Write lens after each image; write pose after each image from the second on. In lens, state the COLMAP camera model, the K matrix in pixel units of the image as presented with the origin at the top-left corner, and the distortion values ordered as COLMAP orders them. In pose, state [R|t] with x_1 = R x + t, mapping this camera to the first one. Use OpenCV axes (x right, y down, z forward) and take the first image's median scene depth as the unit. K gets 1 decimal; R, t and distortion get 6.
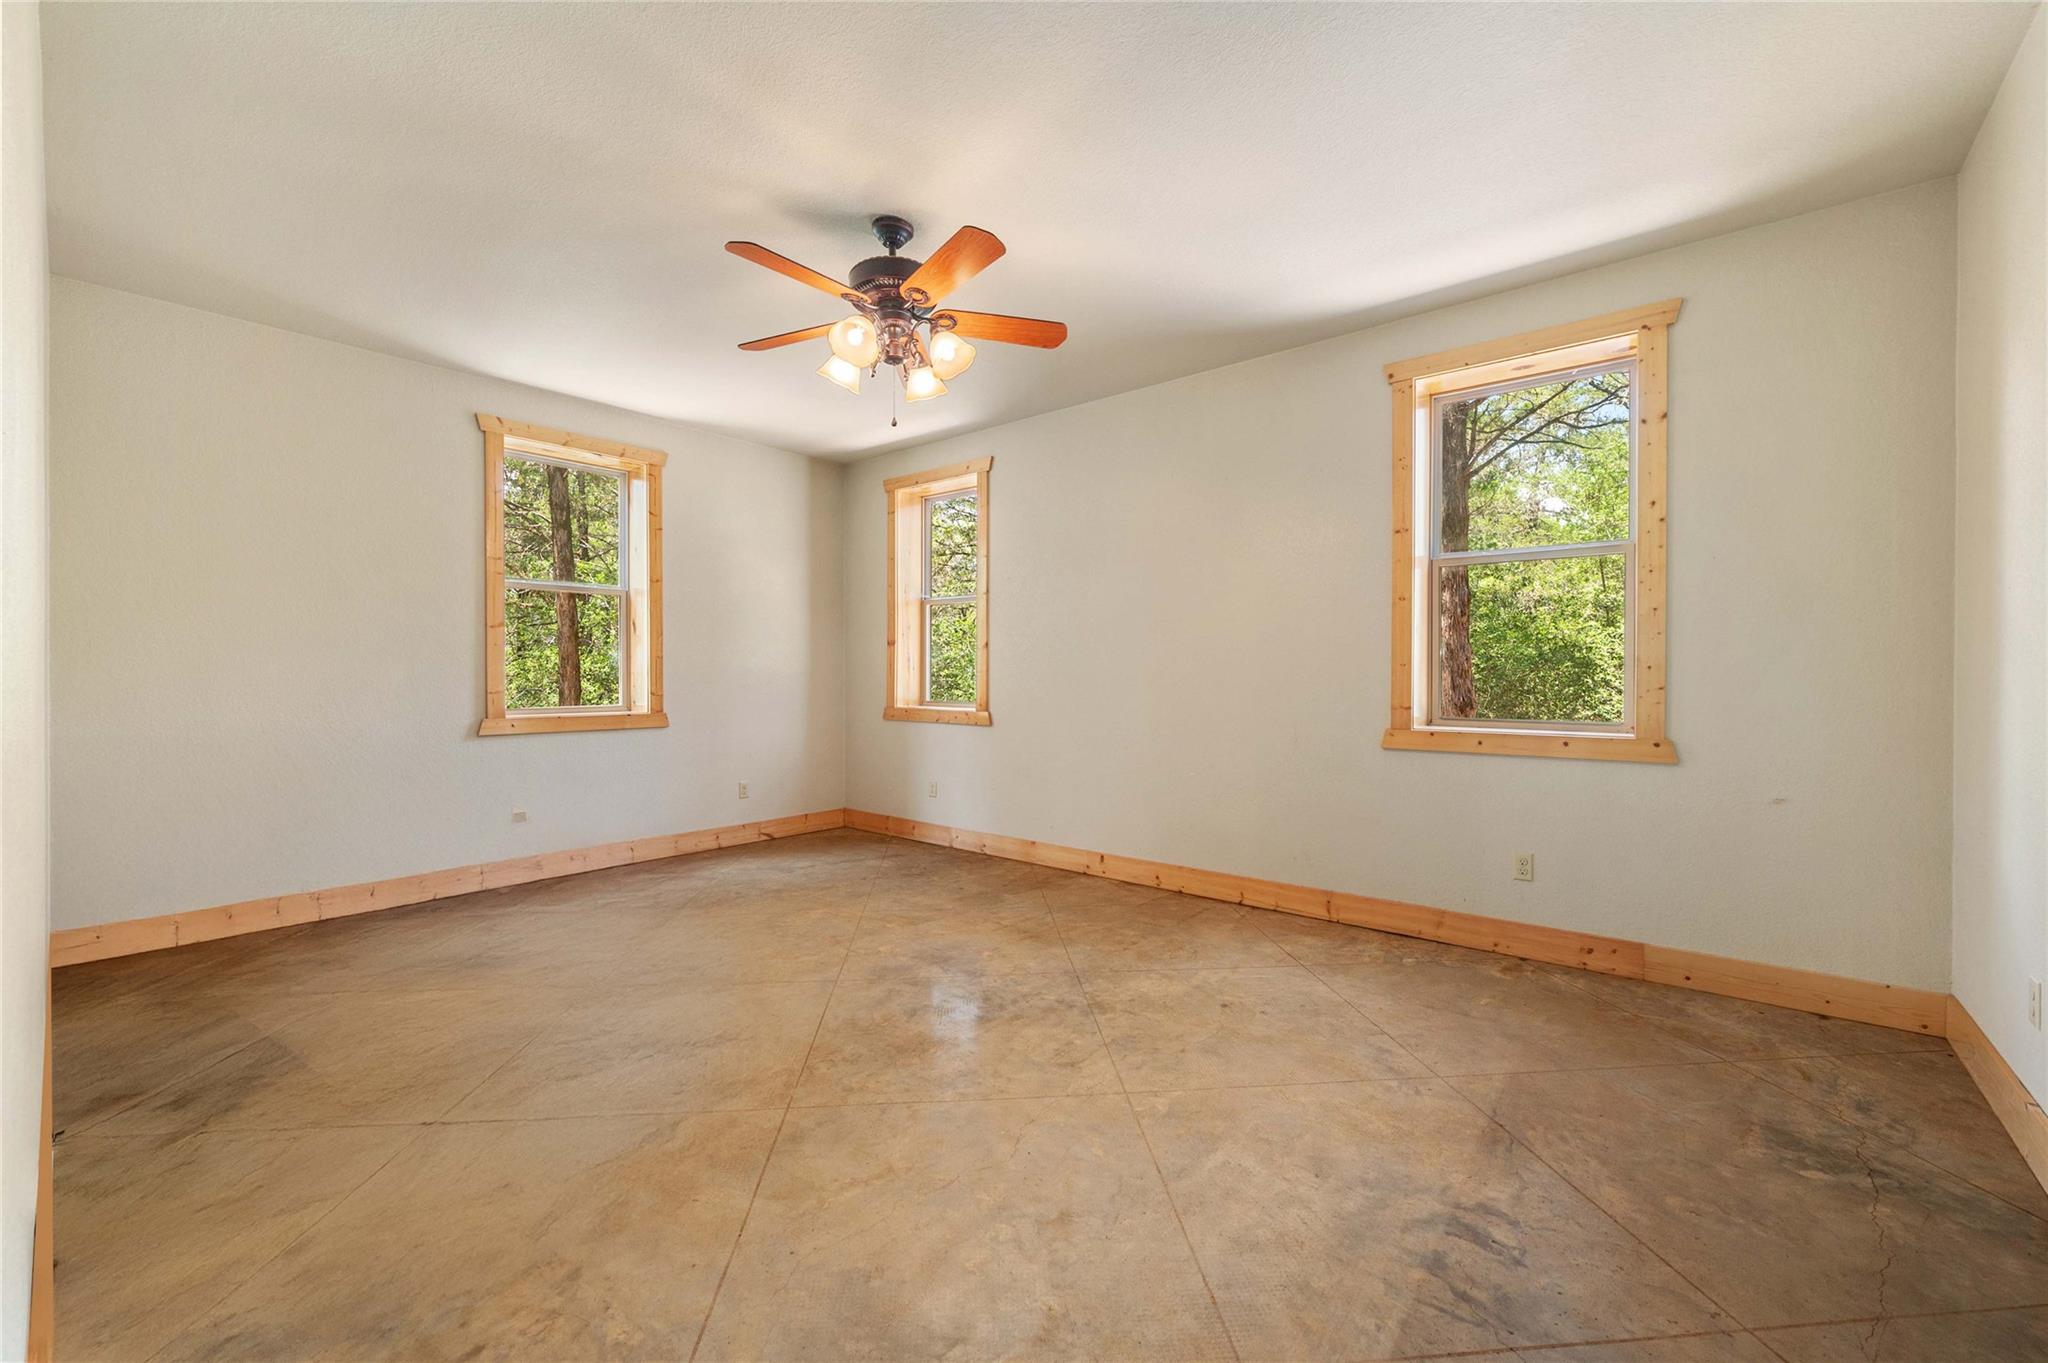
lens RADIAL K [[814.3, 0, 1024.0], [0, 814.3, 681.5], [0, 0, 1]] dist [-0.007113, 0.000213]
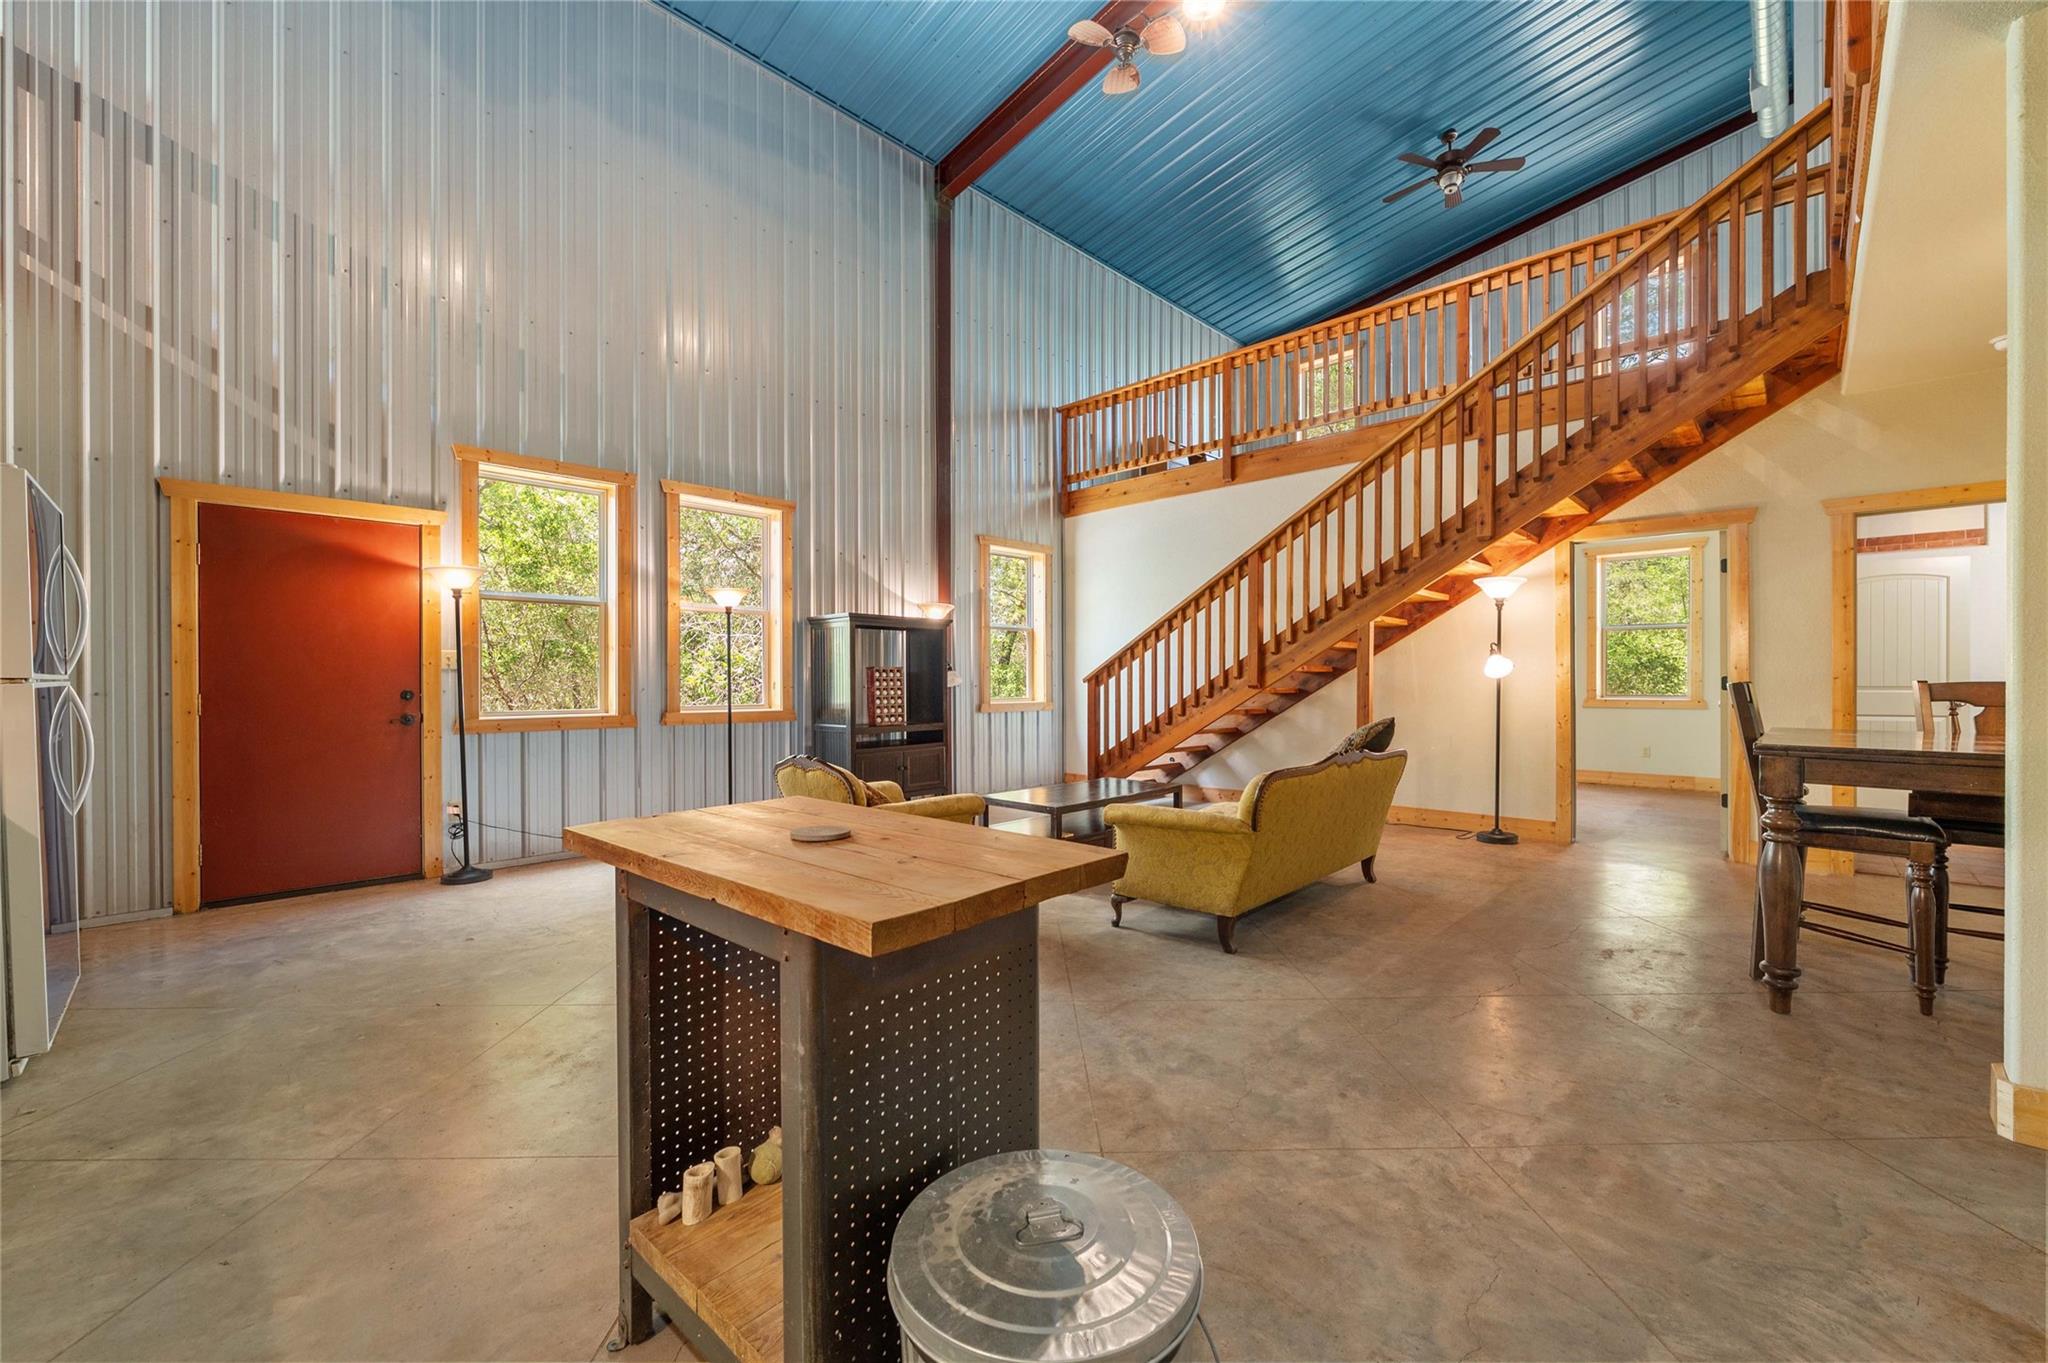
lens RADIAL K [[814.3, 0, 1024.0], [0, 814.3, 681.5], [0, 0, 1]] dist [-0.007113, 0.000213]
pose [[0.997495, -0.003633, -0.070646, -1.063694], [0.003219, 0.999977, -0.005986, 0.015592], [0.070666, 0.005743, 0.997483, -1.551399]]
